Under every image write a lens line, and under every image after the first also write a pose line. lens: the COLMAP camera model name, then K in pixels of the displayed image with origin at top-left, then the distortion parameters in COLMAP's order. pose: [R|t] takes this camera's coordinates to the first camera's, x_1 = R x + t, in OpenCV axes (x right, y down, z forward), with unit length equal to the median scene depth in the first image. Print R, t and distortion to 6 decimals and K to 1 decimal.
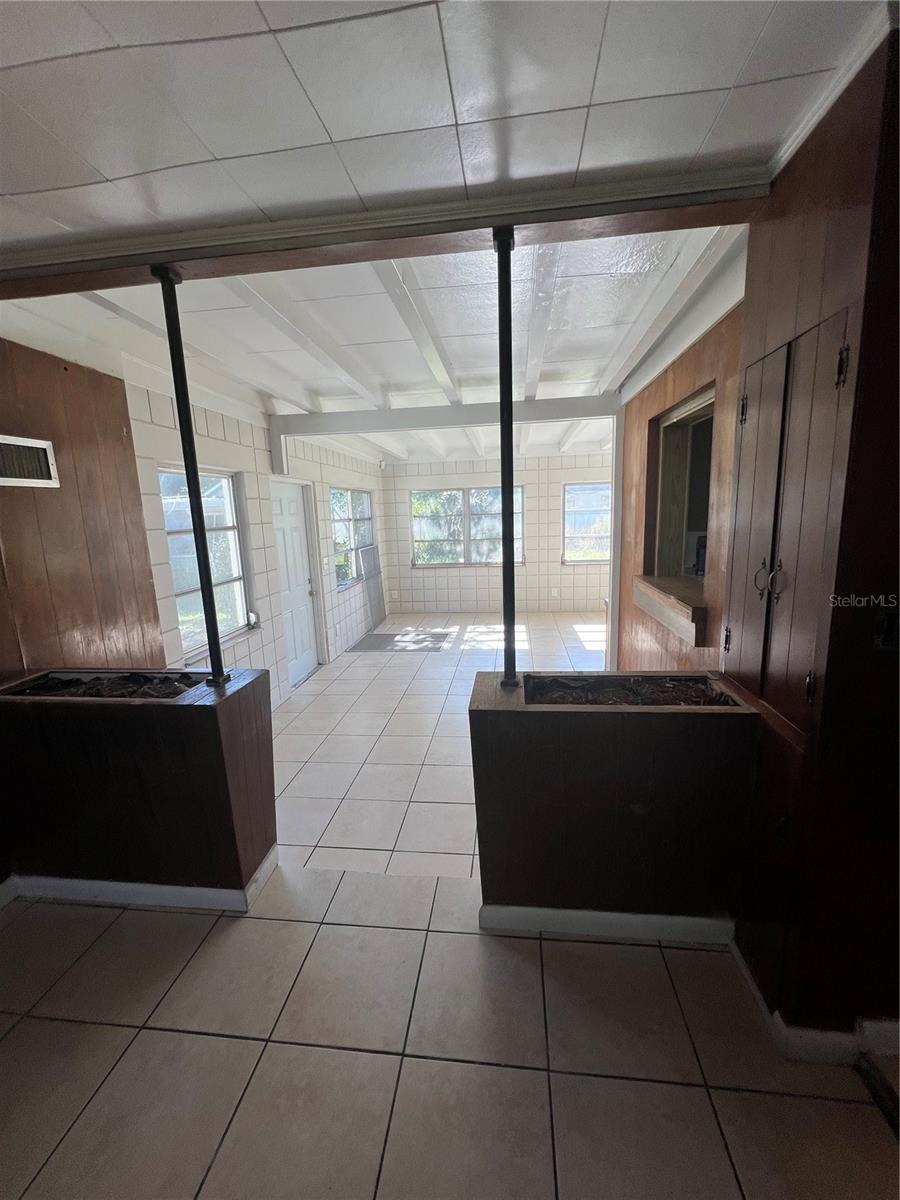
lens RADIAL K [[477.6, 0, 454.3], [0, 477.6, 600.3], [0, 0, 1]] dist [-0.005923, 0.001158]
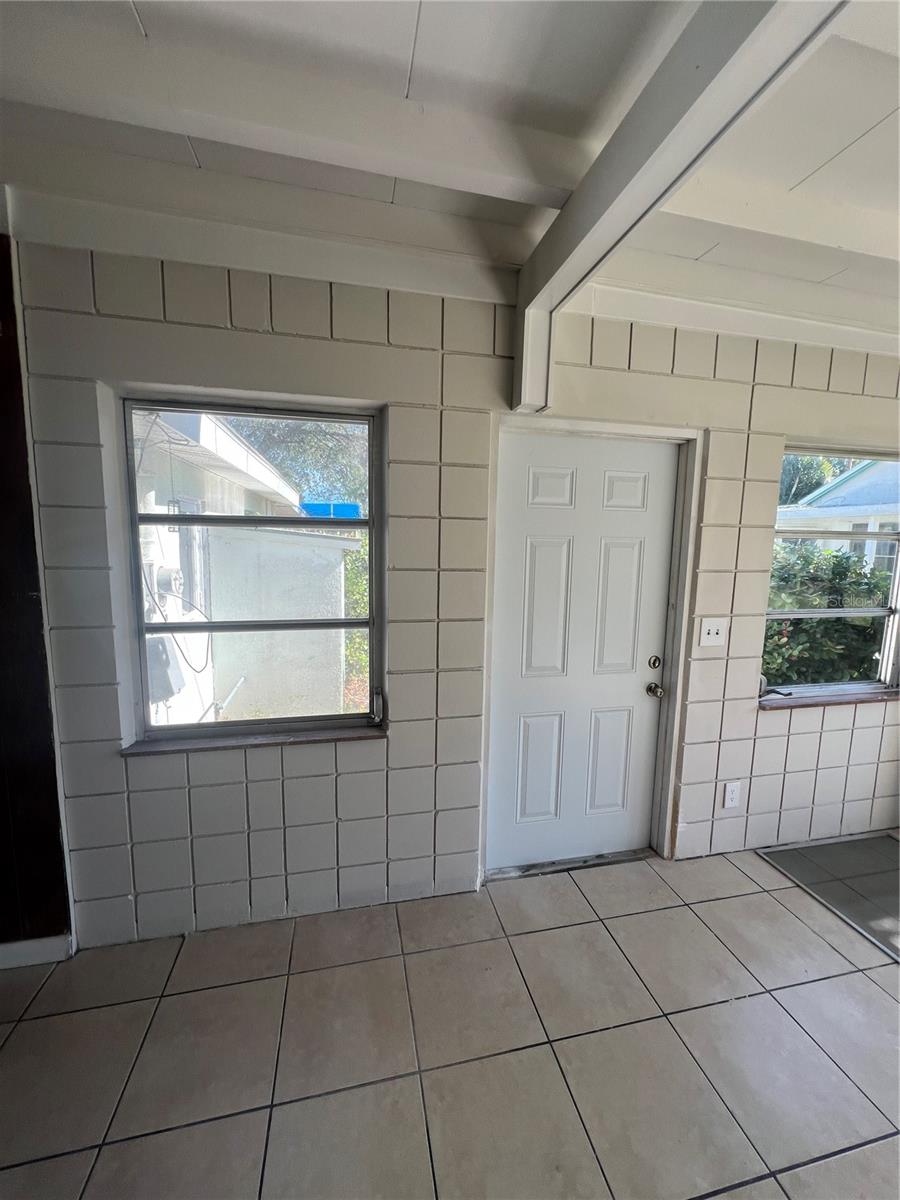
lens RADIAL K [[477.6, 0, 459.2], [0, 477.6, 600.8], [0, 0, 1]] dist [-0.005923, 0.001158]
pose [[0.335874, 0.163331, -0.927638, 0.026664], [-0.201670, 0.974482, 0.098559, -0.078737], [0.920064, 0.153974, 0.360242, 0.513814]]
